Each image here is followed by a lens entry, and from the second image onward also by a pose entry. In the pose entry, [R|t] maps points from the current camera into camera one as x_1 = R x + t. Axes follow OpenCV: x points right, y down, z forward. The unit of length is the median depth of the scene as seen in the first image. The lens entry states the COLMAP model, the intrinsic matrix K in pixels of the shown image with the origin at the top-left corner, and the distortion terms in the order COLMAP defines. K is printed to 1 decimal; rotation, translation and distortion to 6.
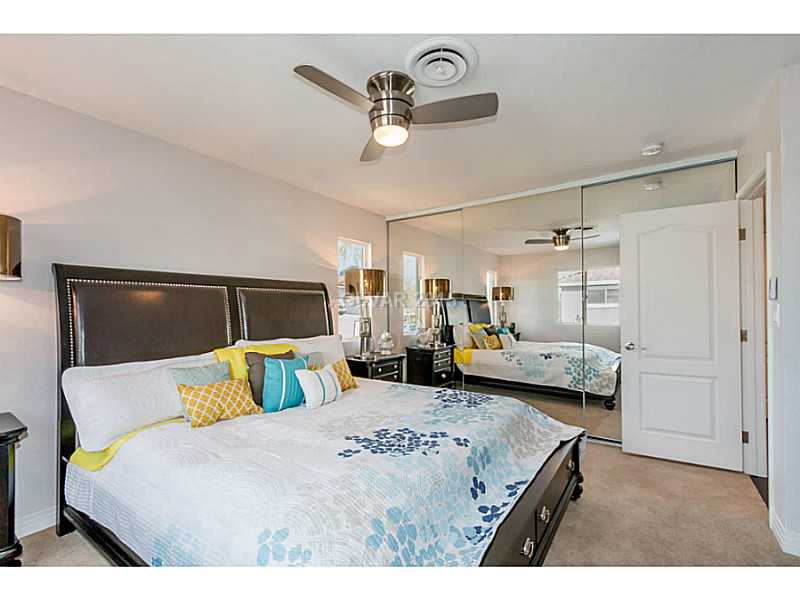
lens RADIAL K [[360.5, 0, 399.8], [0, 360.5, 308.4], [0, 0, 1]] dist [0.000460, -0.000217]
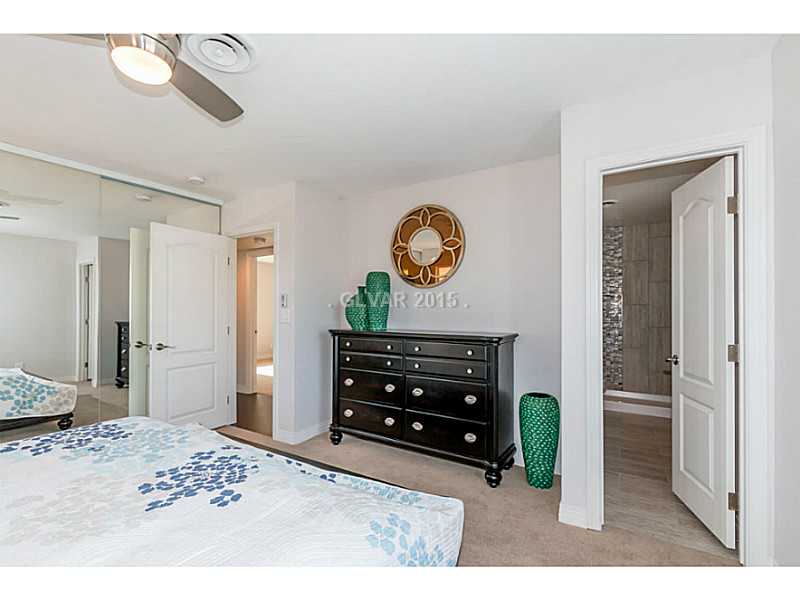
lens RADIAL K [[360.5, 0, 399.8], [0, 360.5, 308.4], [0, 0, 1]] dist [0.000460, -0.000217]
pose [[-0.050717, 0.011211, 0.998650, -0.689526], [-0.002535, 0.999932, -0.011354, 0.001087], [-0.998710, -0.003107, -0.050685, 0.490306]]
